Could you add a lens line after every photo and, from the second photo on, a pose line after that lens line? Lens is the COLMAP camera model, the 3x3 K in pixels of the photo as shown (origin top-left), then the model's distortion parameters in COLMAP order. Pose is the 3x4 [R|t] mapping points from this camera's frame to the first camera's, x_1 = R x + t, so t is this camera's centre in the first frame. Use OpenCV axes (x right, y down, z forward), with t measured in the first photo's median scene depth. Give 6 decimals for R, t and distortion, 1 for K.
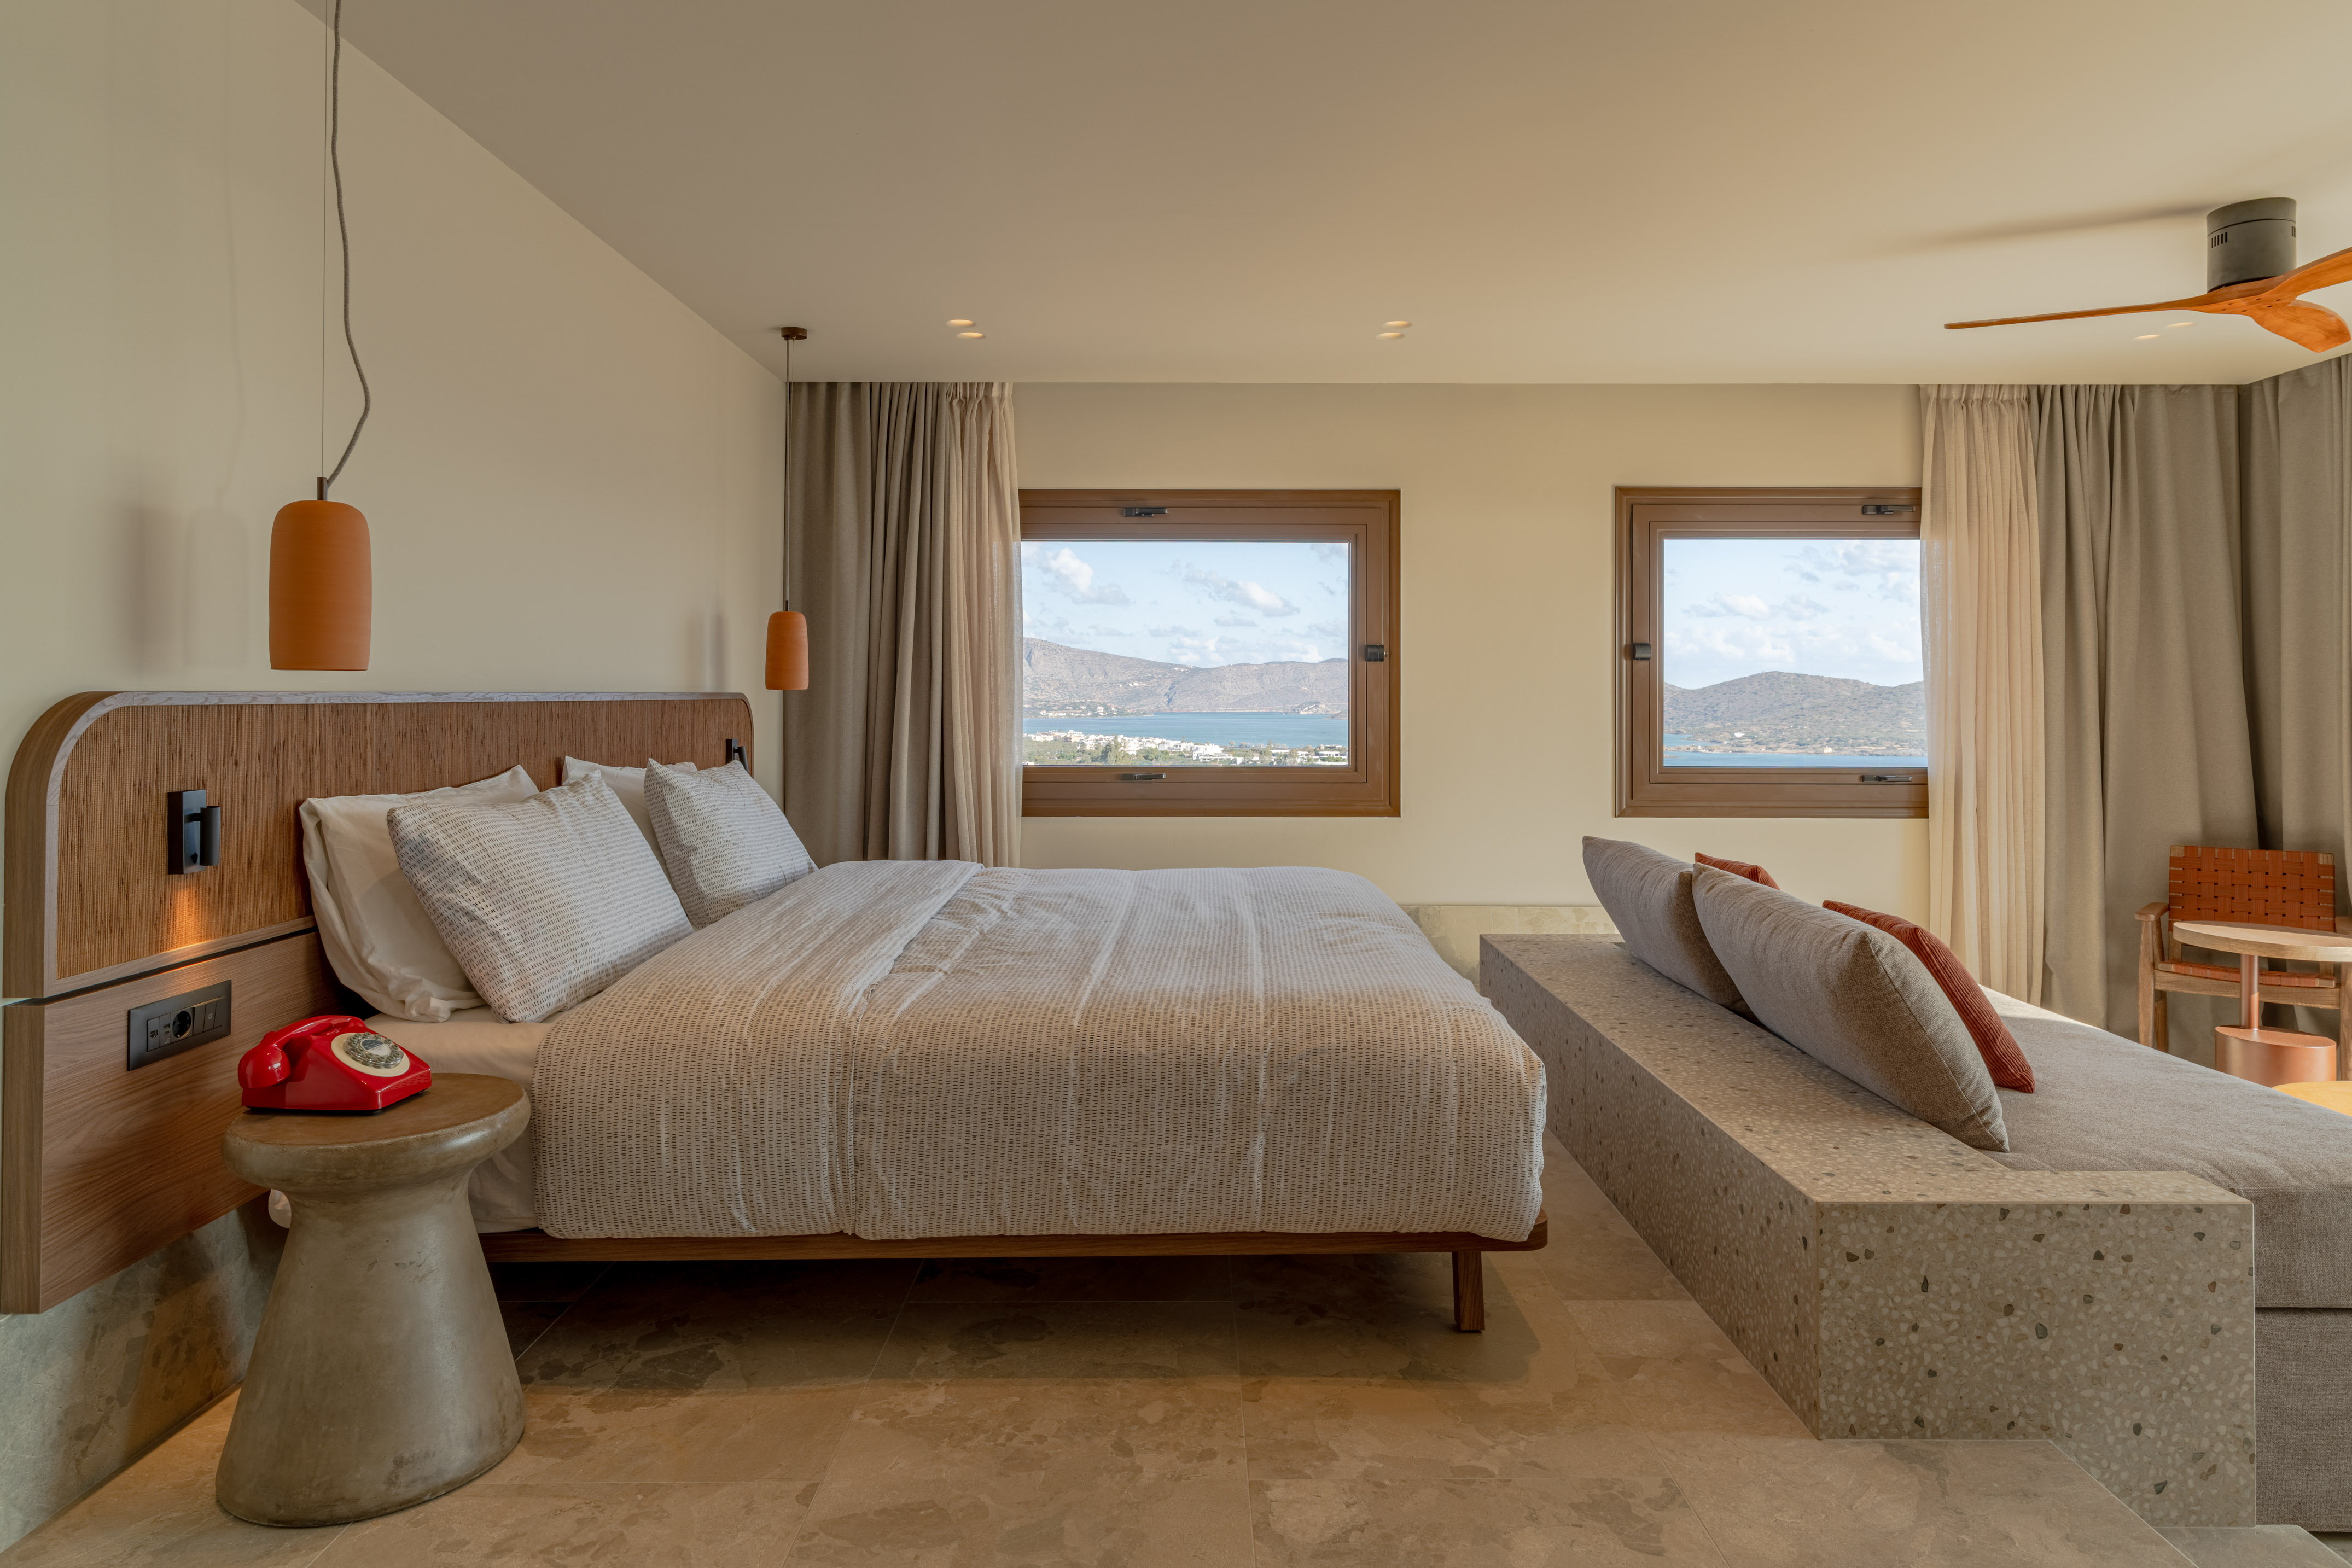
lens RADIAL K [[1405.9, 0, 1209.1], [0, 1405.9, 672.0], [0, 0, 1]] dist [0.002056, 0.003190]
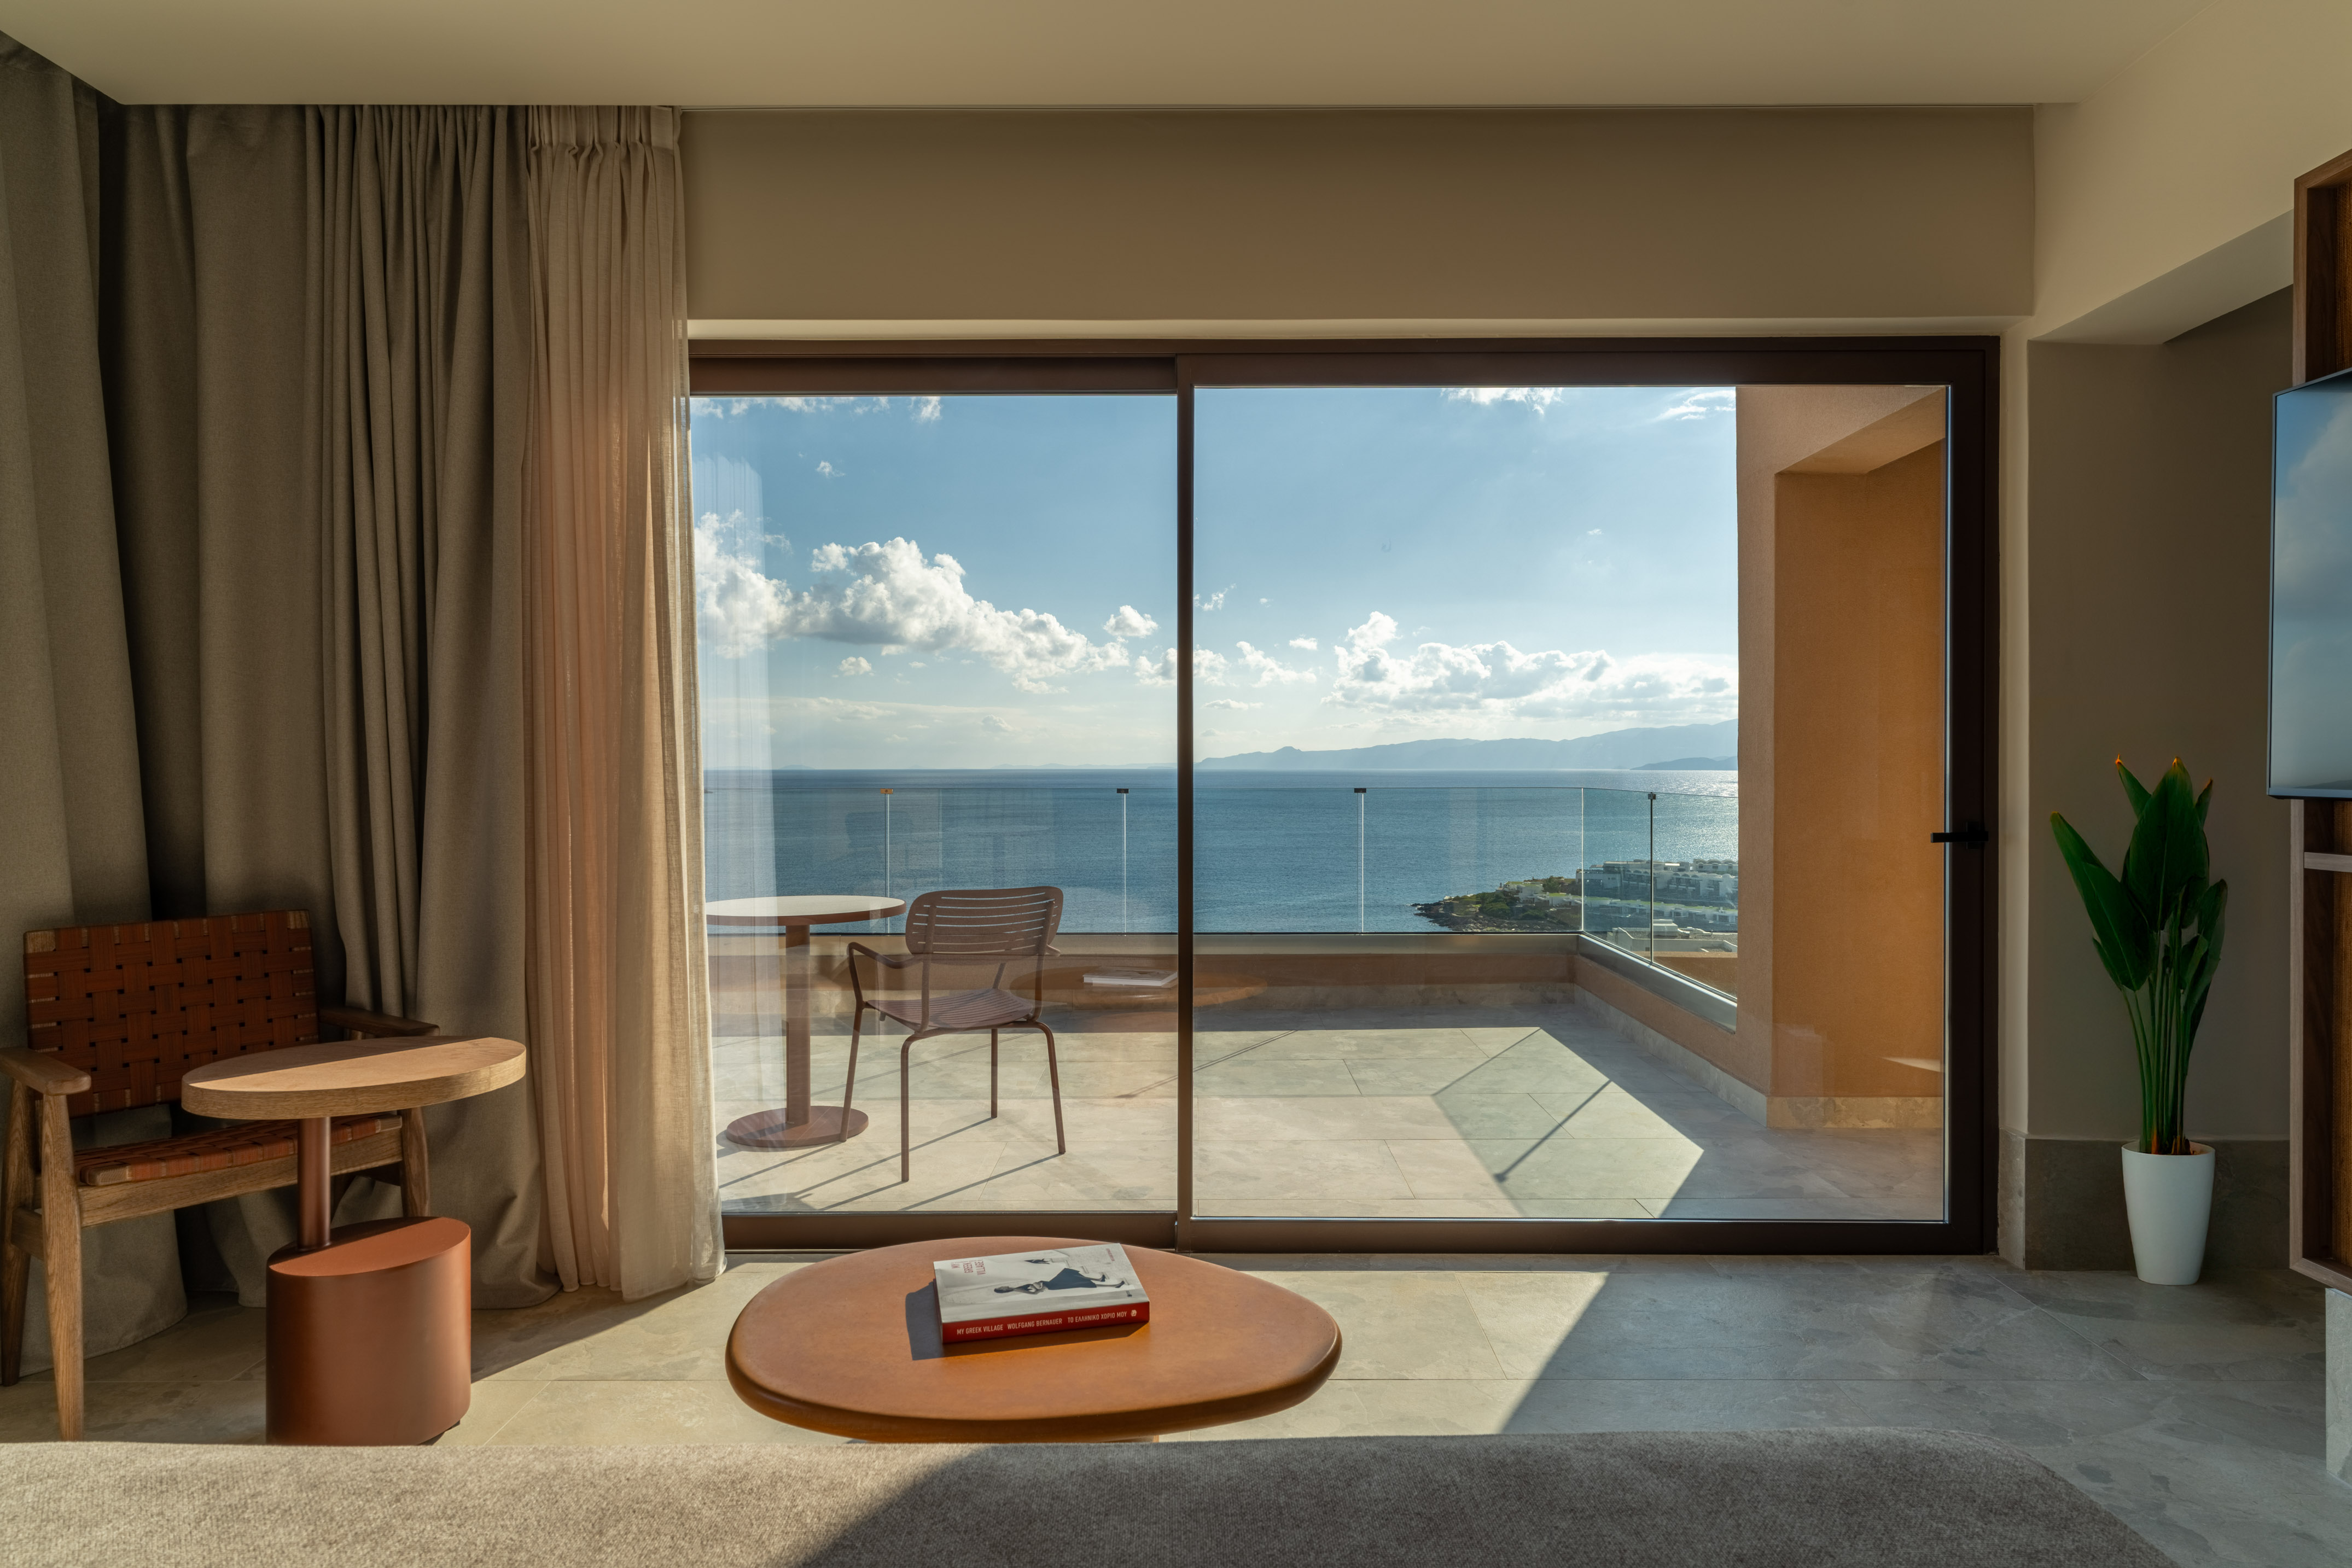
lens RADIAL K [[1349.7, 0, 1176.0], [0, 1349.7, 784.0], [0, 0, 1]] dist [-0.001013, 0.001344]
pose [[0.012890, -0.016045, 0.999788, 0.193593], [-0.016833, 0.999726, 0.016261, 0.052932], [-0.999775, -0.017039, 0.012616, 0.562219]]
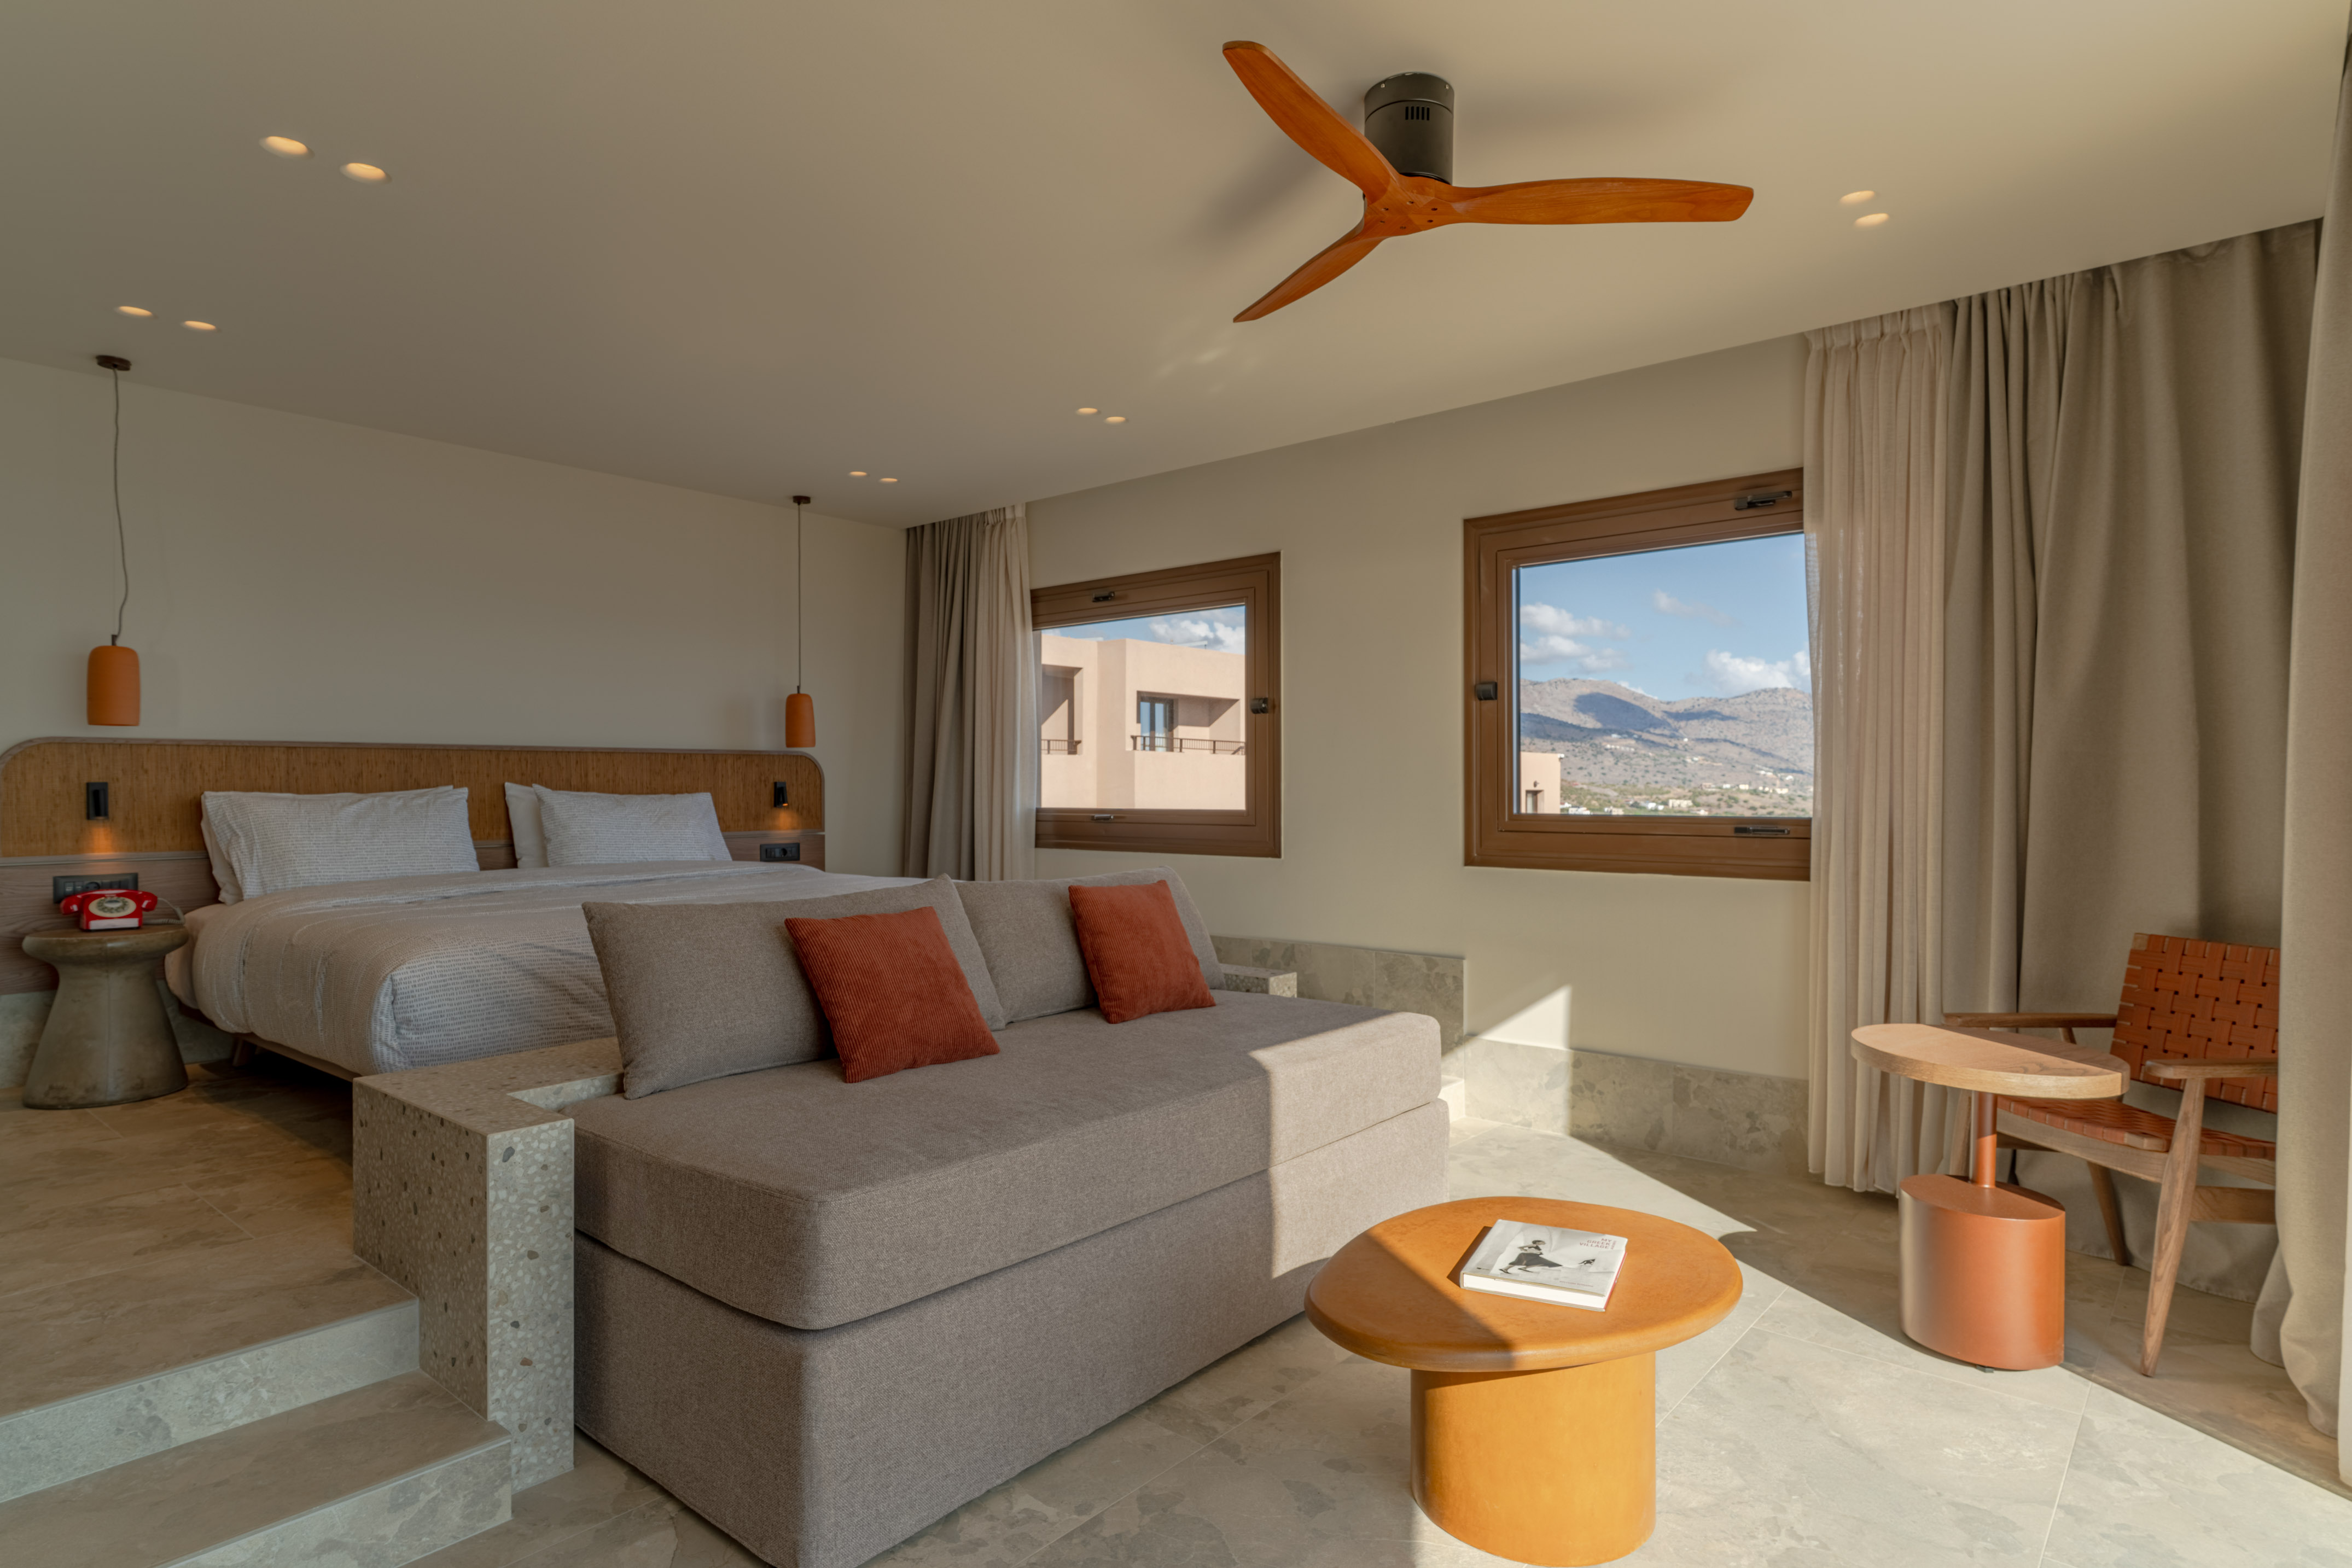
lens RADIAL K [[1248.0, 0, 1176.0], [0, 1248.0, 784.0], [0, 0, 1]] dist [0.003393, 0.000886]
pose [[0.762776, -0.005254, -0.646642, 0.704649], [0.016364, 0.999804, 0.011180, 0.035688], [0.646456, -0.019109, 0.762712, 0.232949]]
